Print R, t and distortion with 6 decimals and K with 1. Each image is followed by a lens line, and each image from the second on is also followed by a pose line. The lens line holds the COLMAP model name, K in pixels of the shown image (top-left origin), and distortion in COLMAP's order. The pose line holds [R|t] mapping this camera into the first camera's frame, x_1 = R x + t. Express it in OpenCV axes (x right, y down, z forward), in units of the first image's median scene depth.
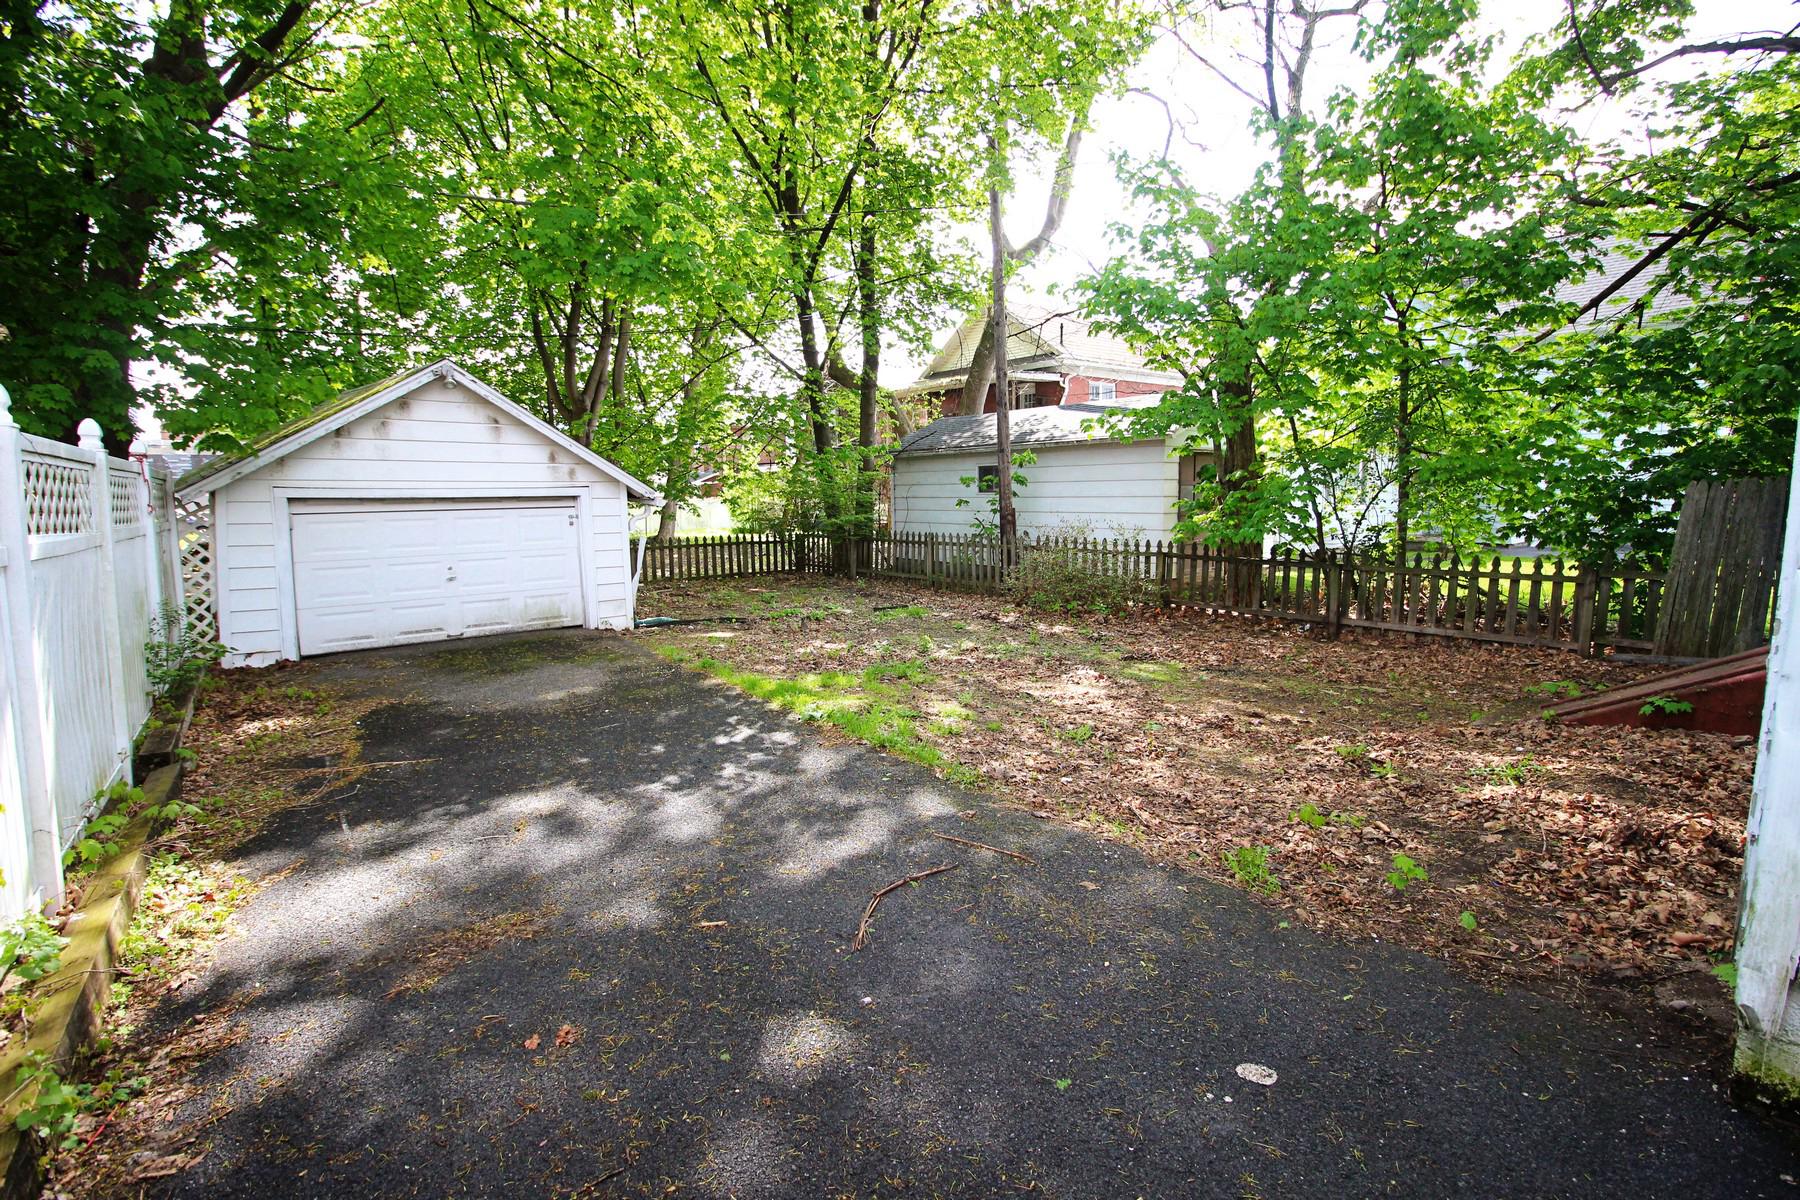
lens RADIAL K [[833.1, 0, 915.2], [0, 833.1, 595.0], [0, 0, 1]] dist [0.001015, -0.012166]
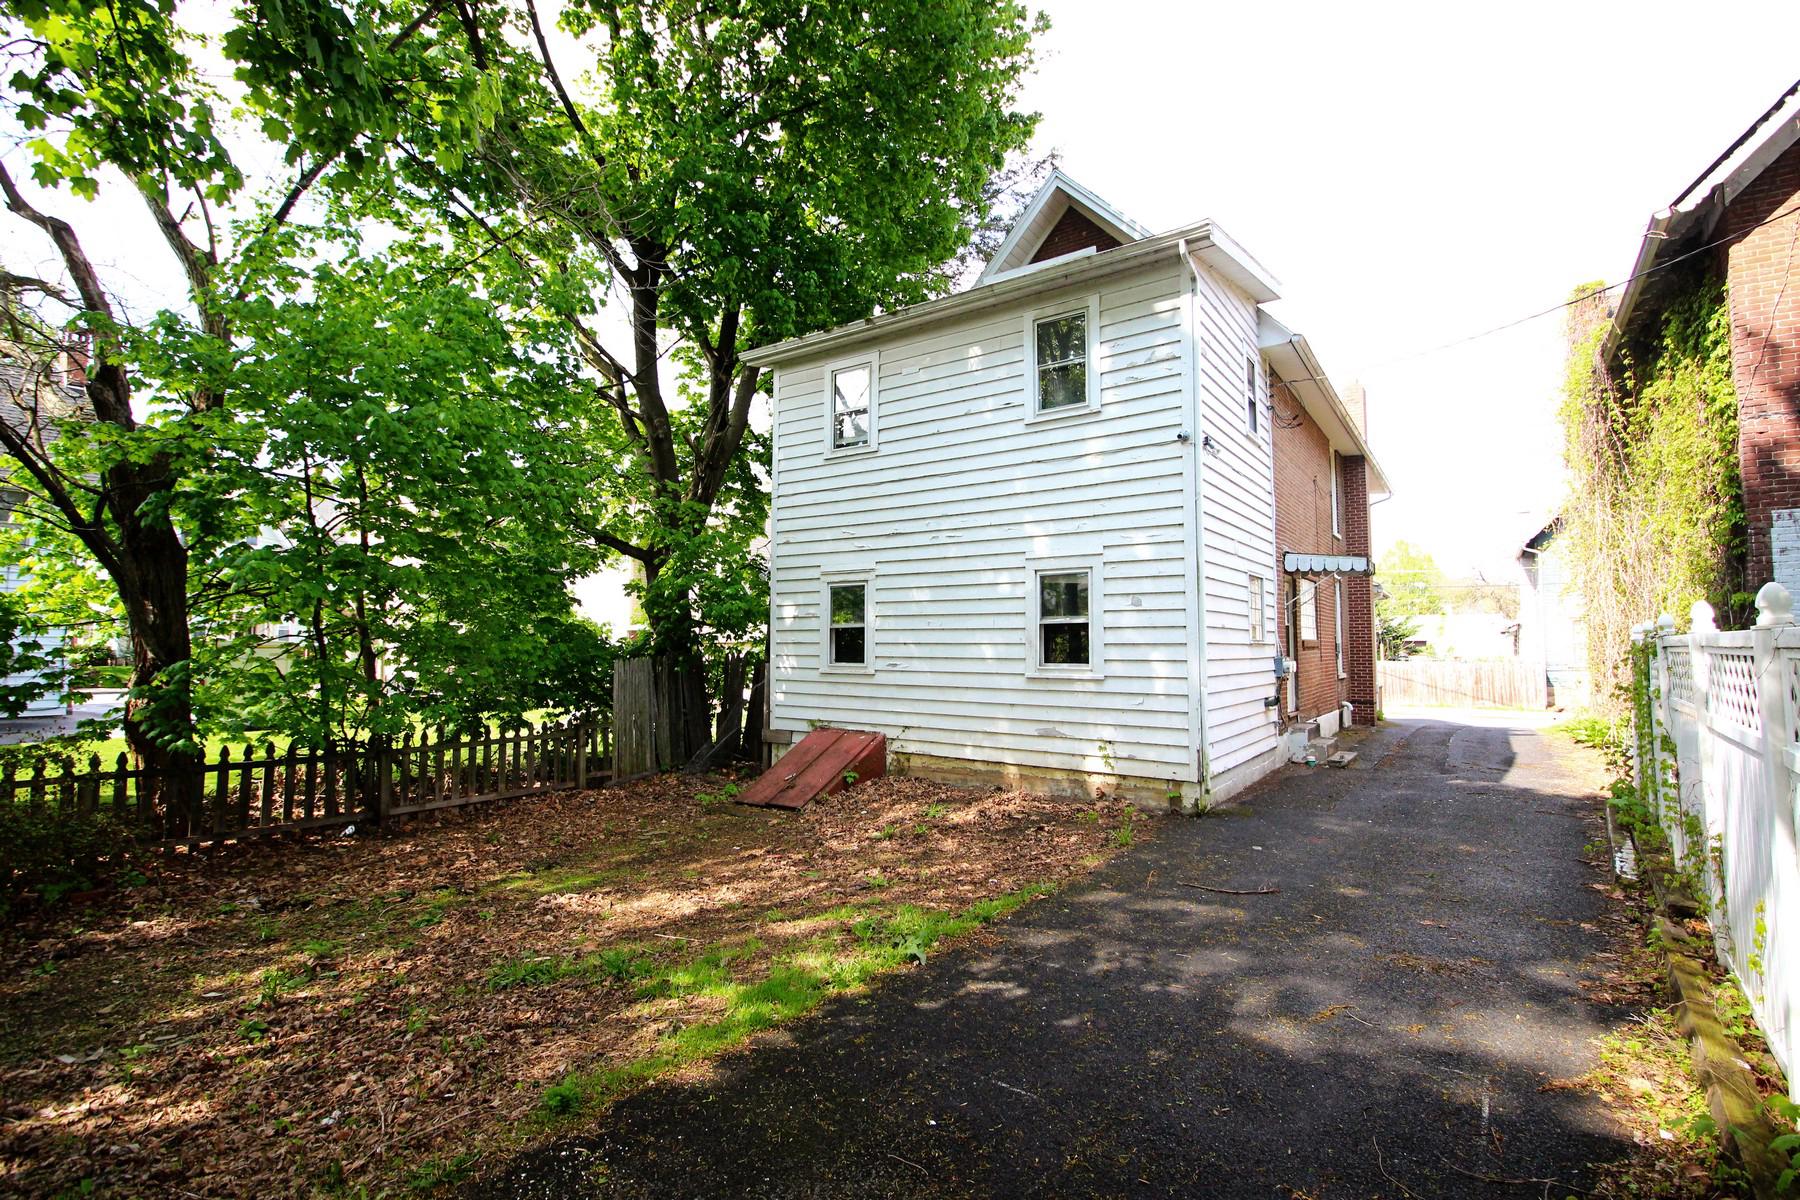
lens RADIAL K [[833.1, 0, 915.2], [0, 833.1, 595.0], [0, 0, 1]] dist [0.001015, -0.012166]
pose [[-0.269727, 0.070416, 0.960359, -1.262979], [0.121906, 0.991795, -0.038482, -0.236965], [-0.955189, 0.106694, -0.276098, 1.597787]]
